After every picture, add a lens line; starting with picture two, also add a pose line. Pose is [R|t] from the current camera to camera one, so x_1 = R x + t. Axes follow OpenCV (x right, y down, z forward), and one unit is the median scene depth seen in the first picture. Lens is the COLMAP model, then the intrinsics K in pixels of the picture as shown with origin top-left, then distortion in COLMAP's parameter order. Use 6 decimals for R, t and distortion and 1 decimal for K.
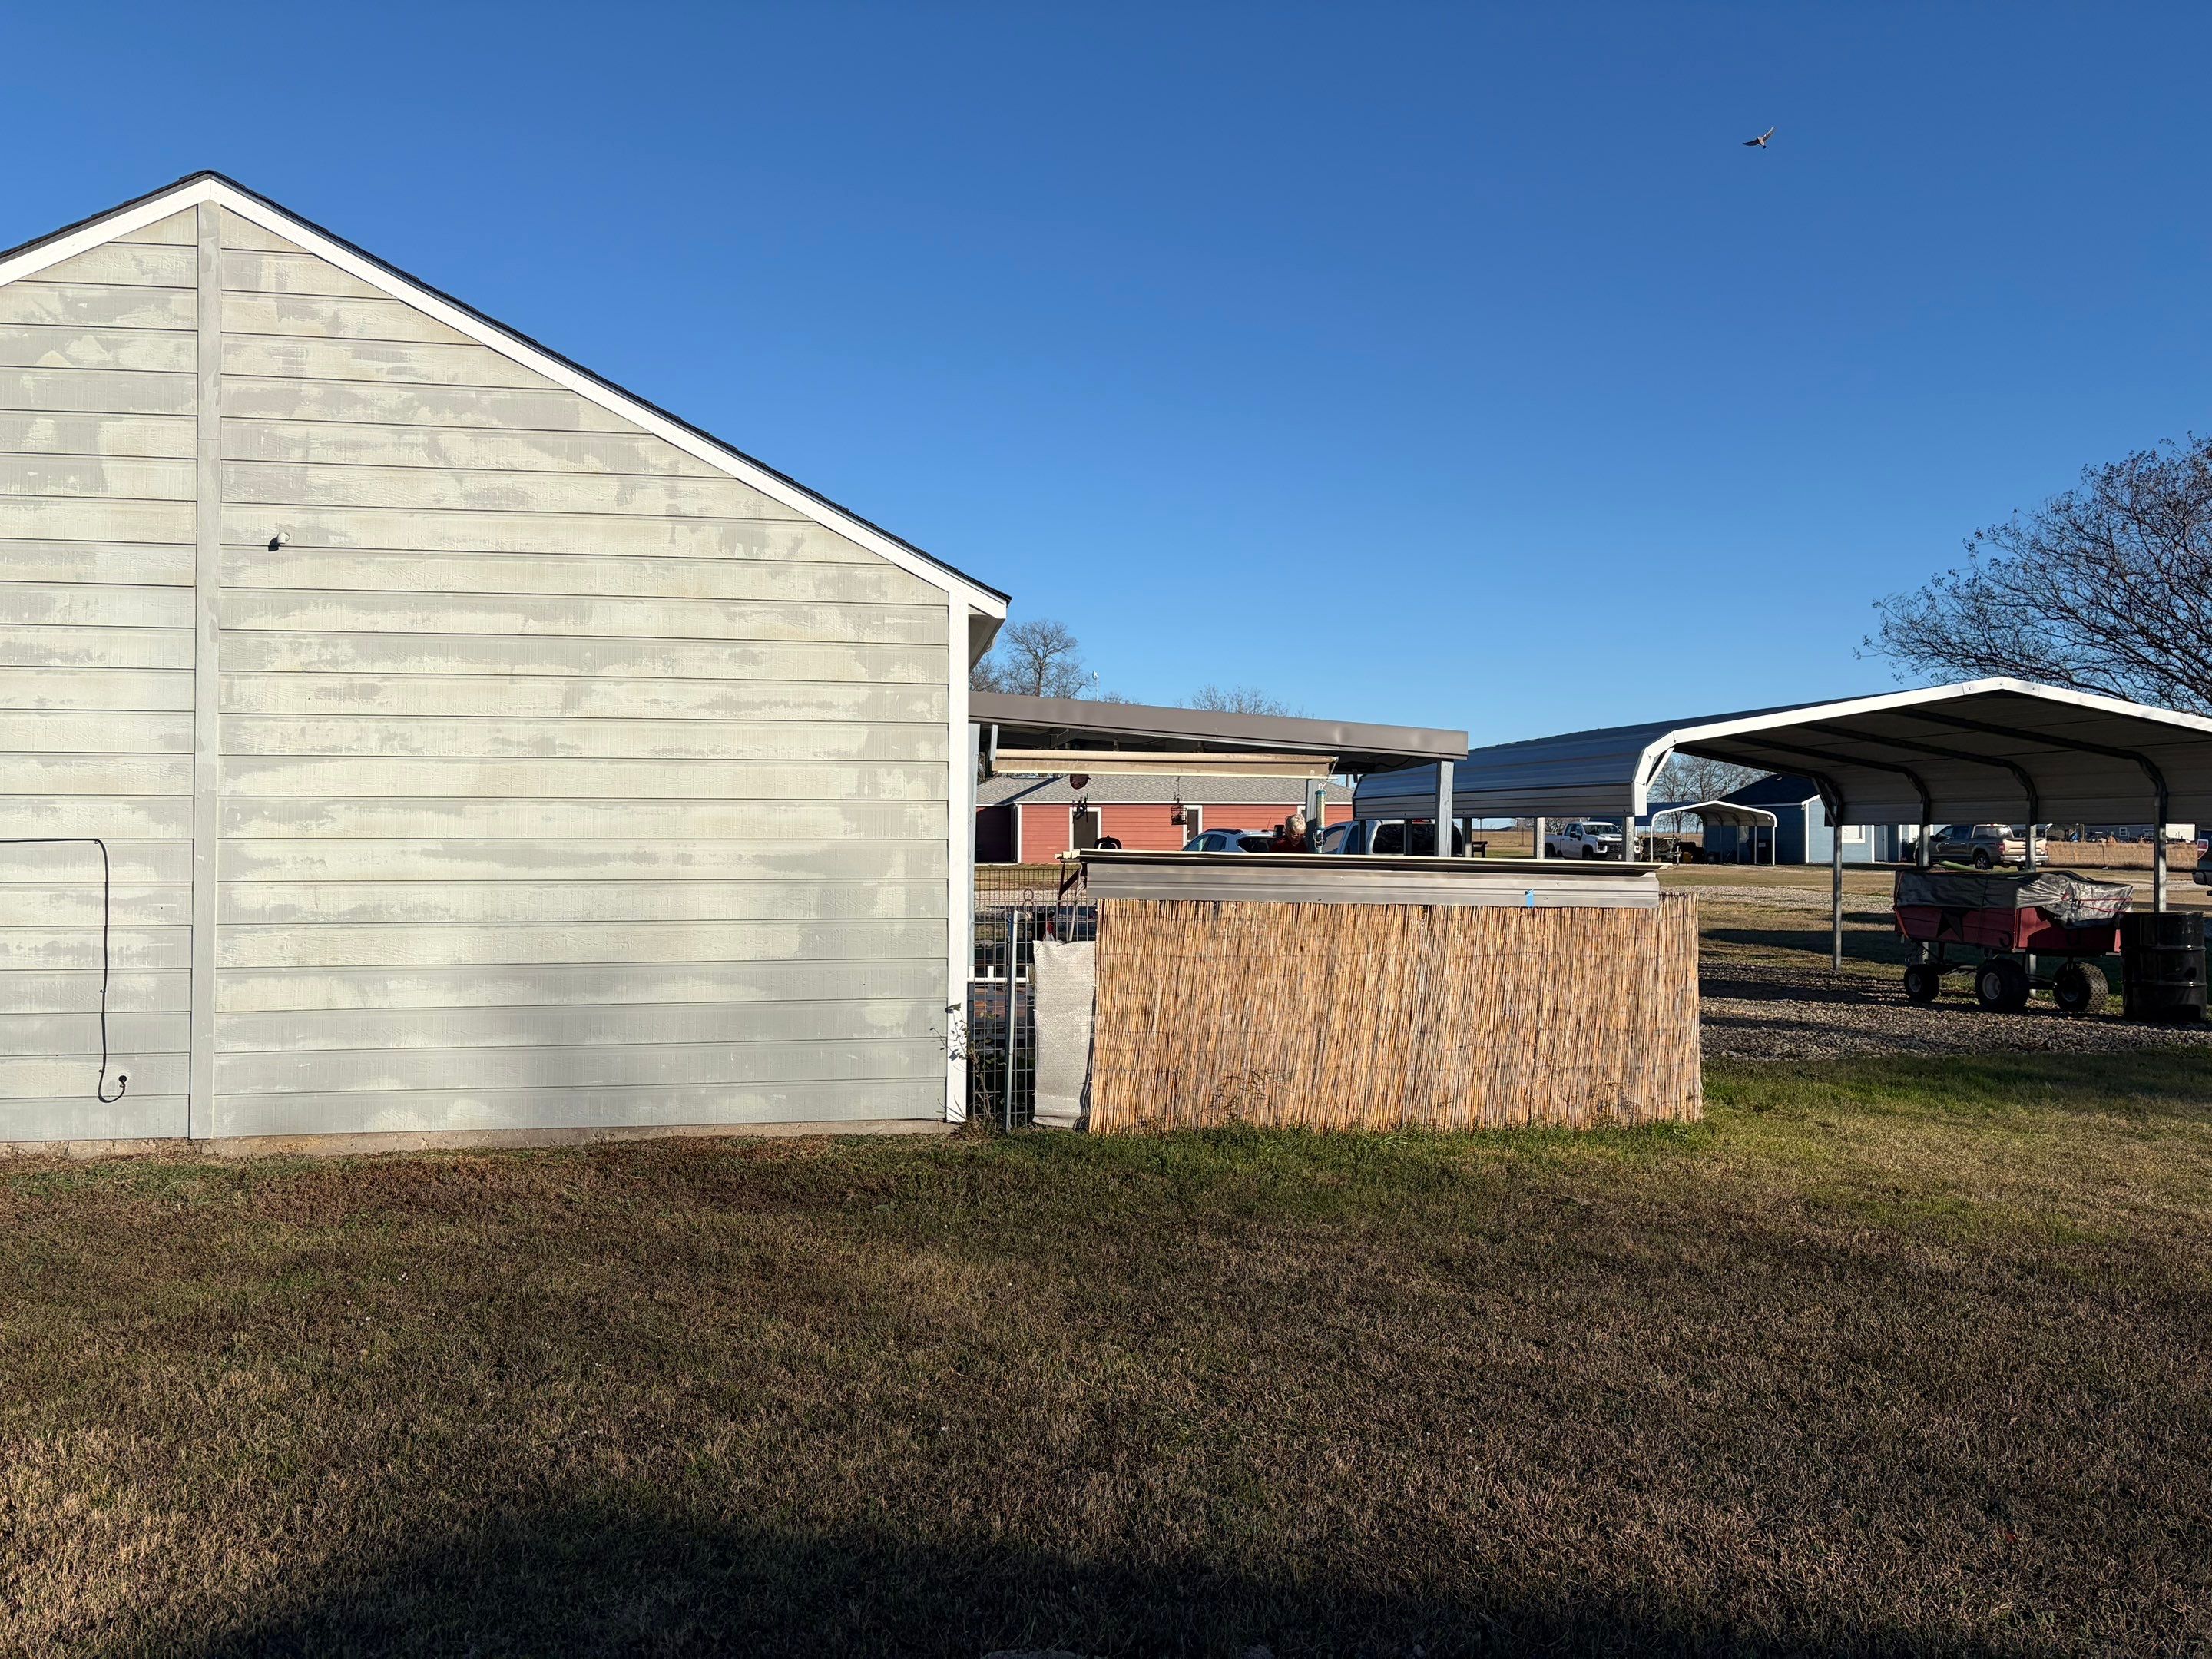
lens RADIAL K [[1662.6, 0, 1109.2], [0, 1662.6, 806.5], [0, 0, 1]] dist [0.051278, -0.059948]
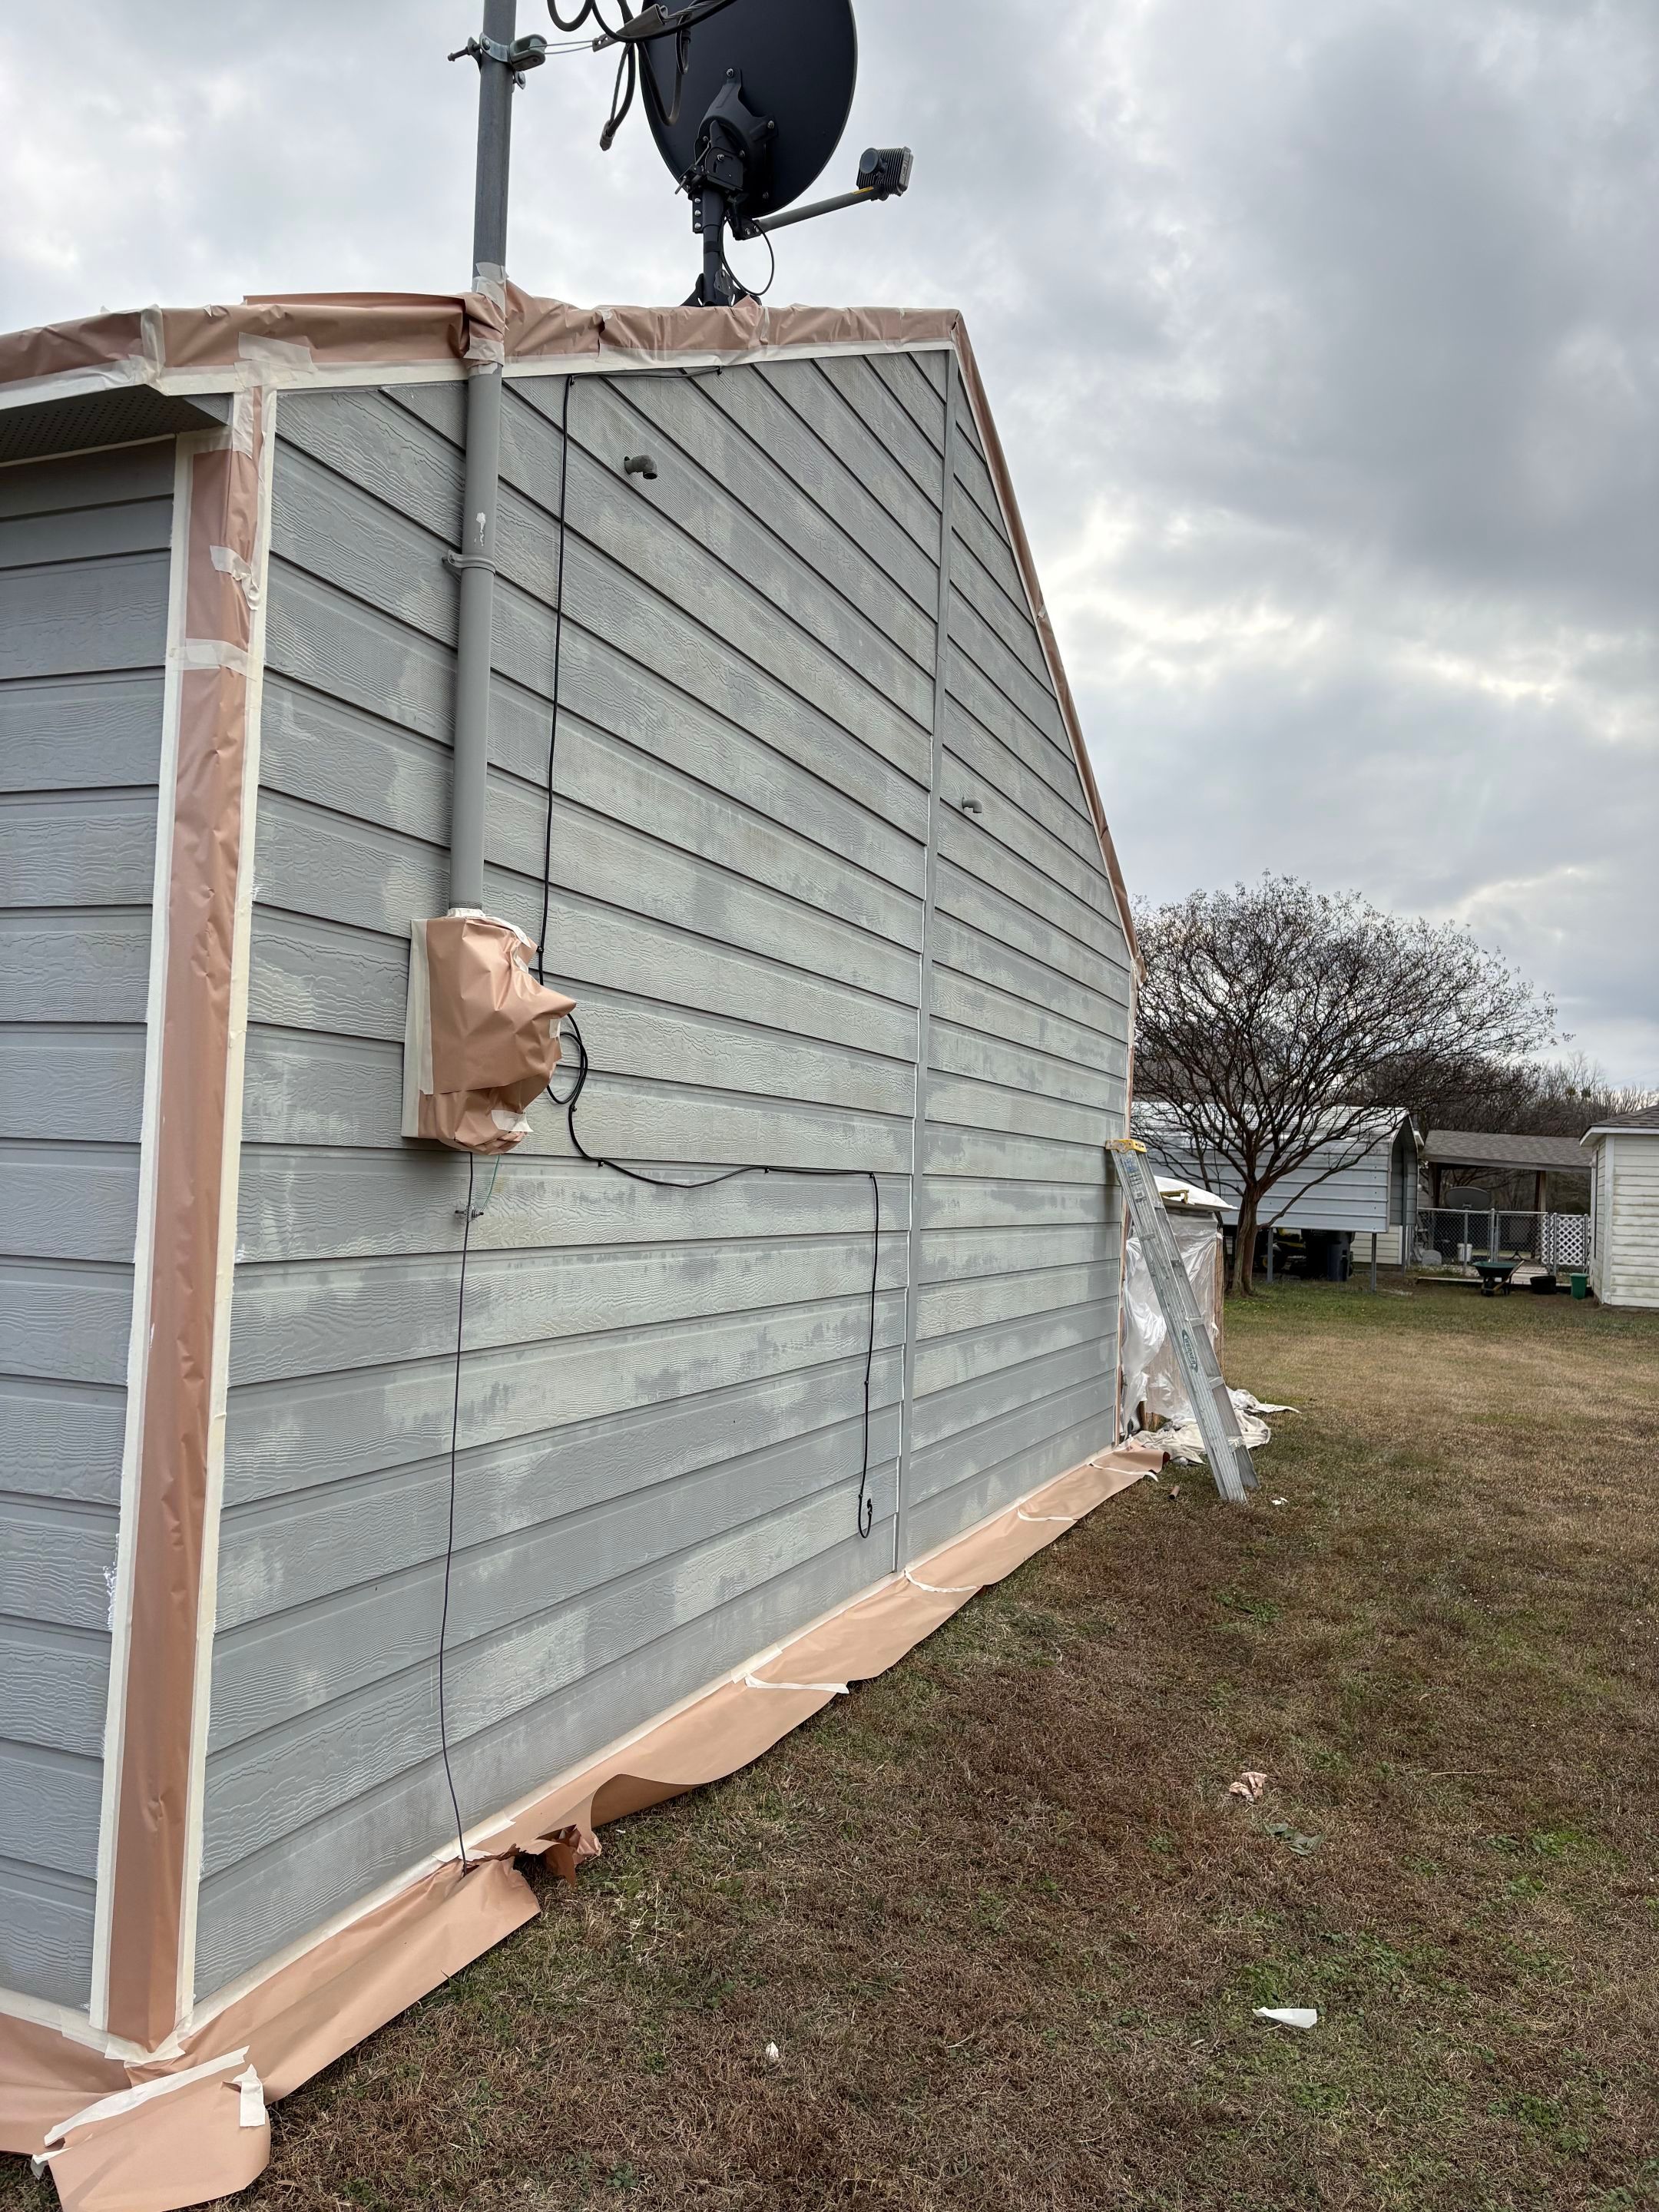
lens RADIAL K [[1662.6, 0, 814.0], [0, 1662.6, 1104.6], [0, 0, 1]] dist [0.051278, -0.059948]
pose [[0.518632, 0.056875, 0.853104, -1.090359], [-0.053345, 0.997994, -0.034104, 0.014132], [-0.853332, -0.027822, 0.520626, 0.581192]]
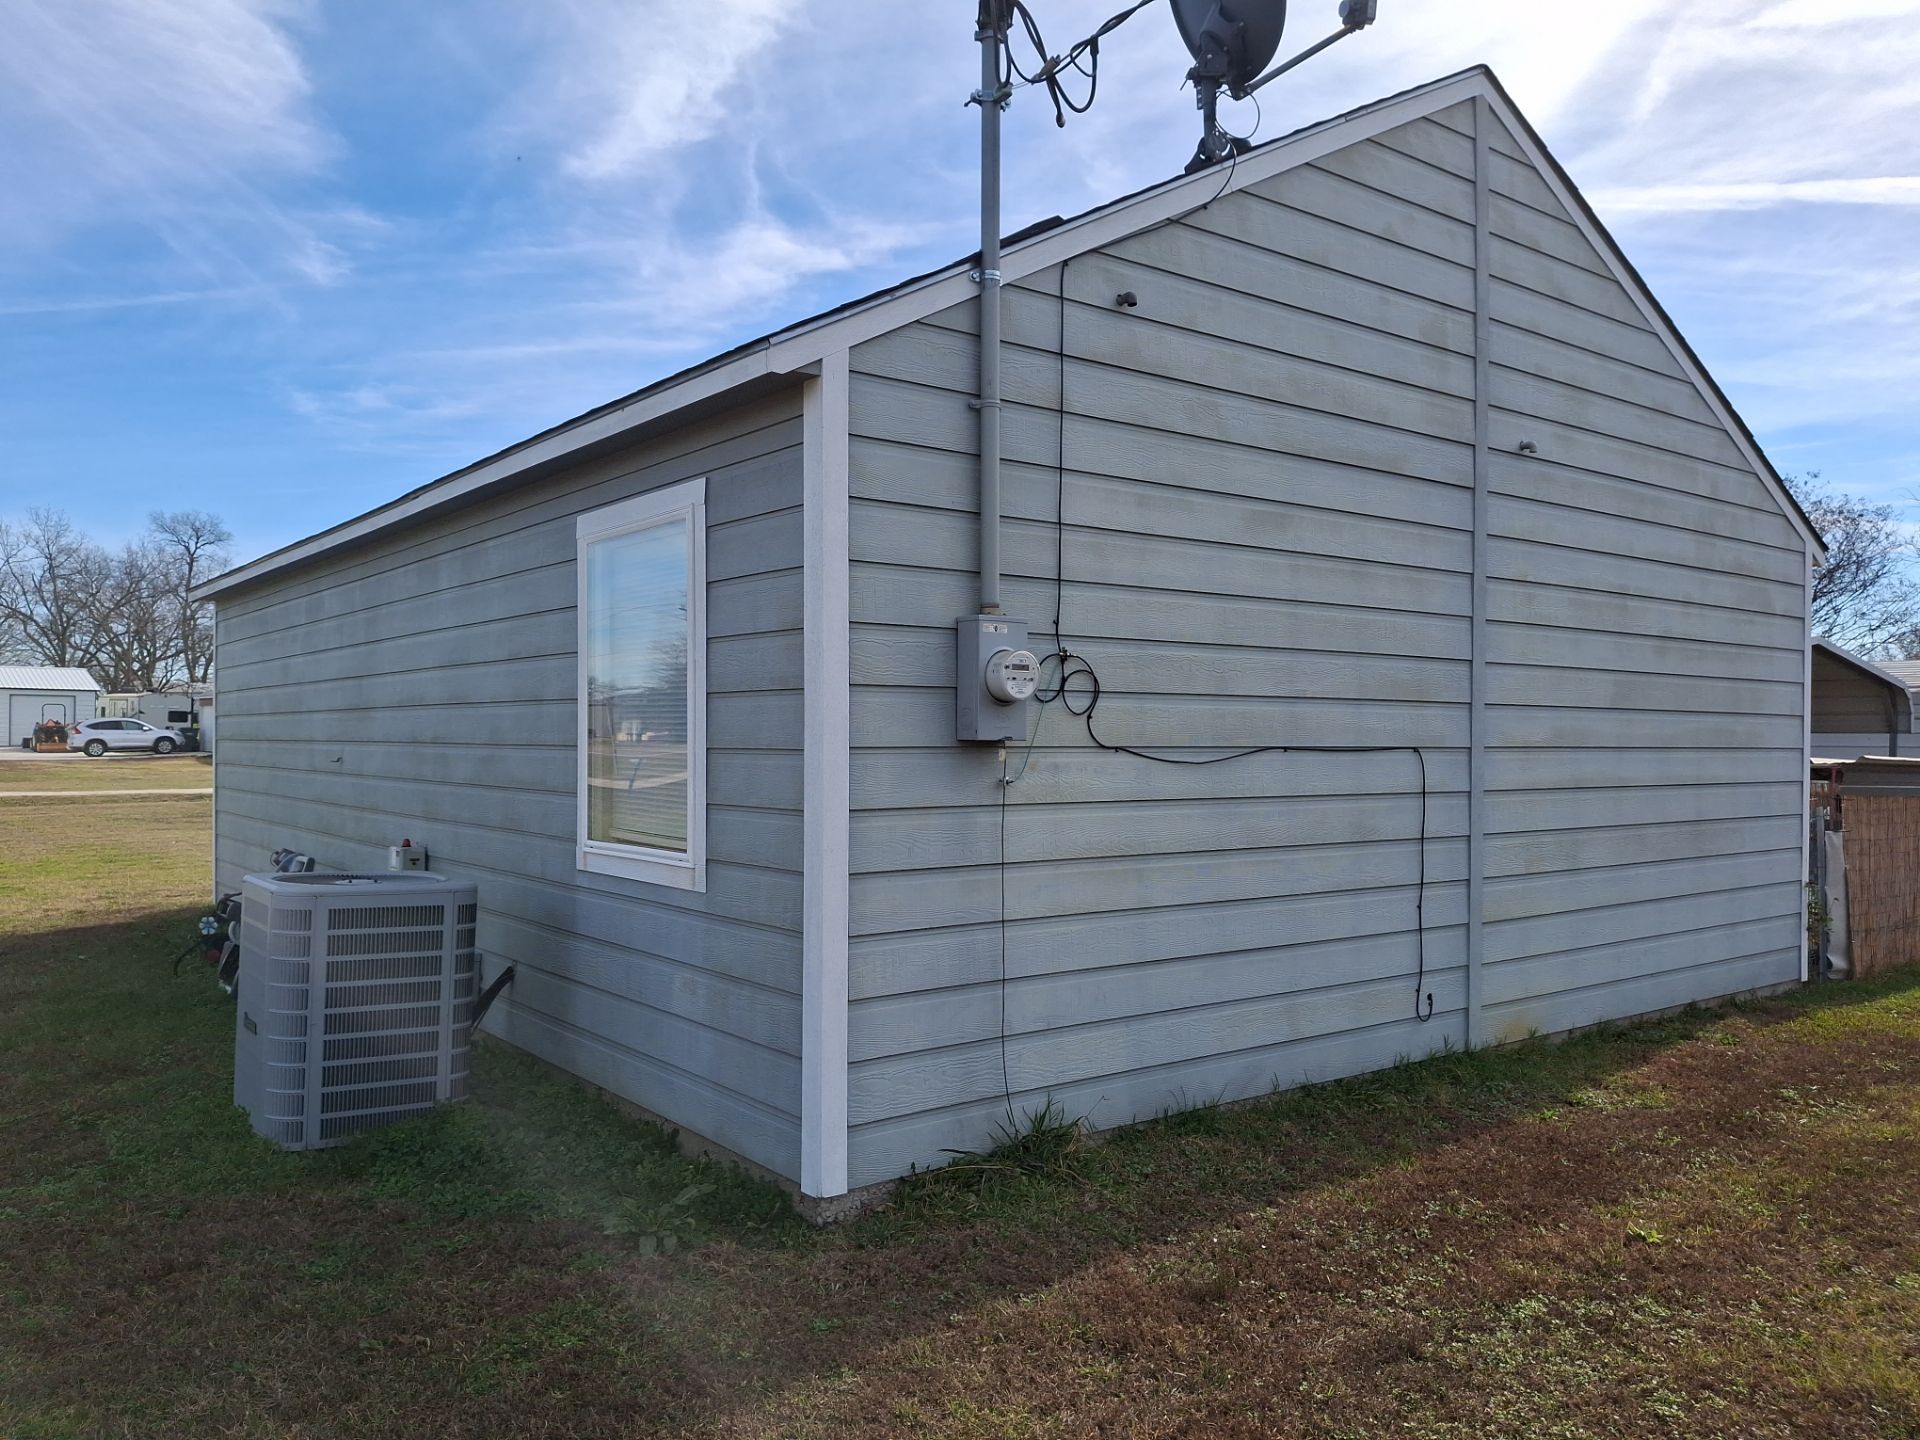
lens RADIAL K [[1429.5, 0, 924.6], [0, 1429.5, 744.3], [0, 0, 1]] dist [0.037731, -0.069713]
pose [[0.887183, 0.003670, 0.461403, -1.090181], [-0.016920, 0.999555, 0.024582, 0.002052], [-0.461107, -0.029616, 0.886850, 0.363662]]
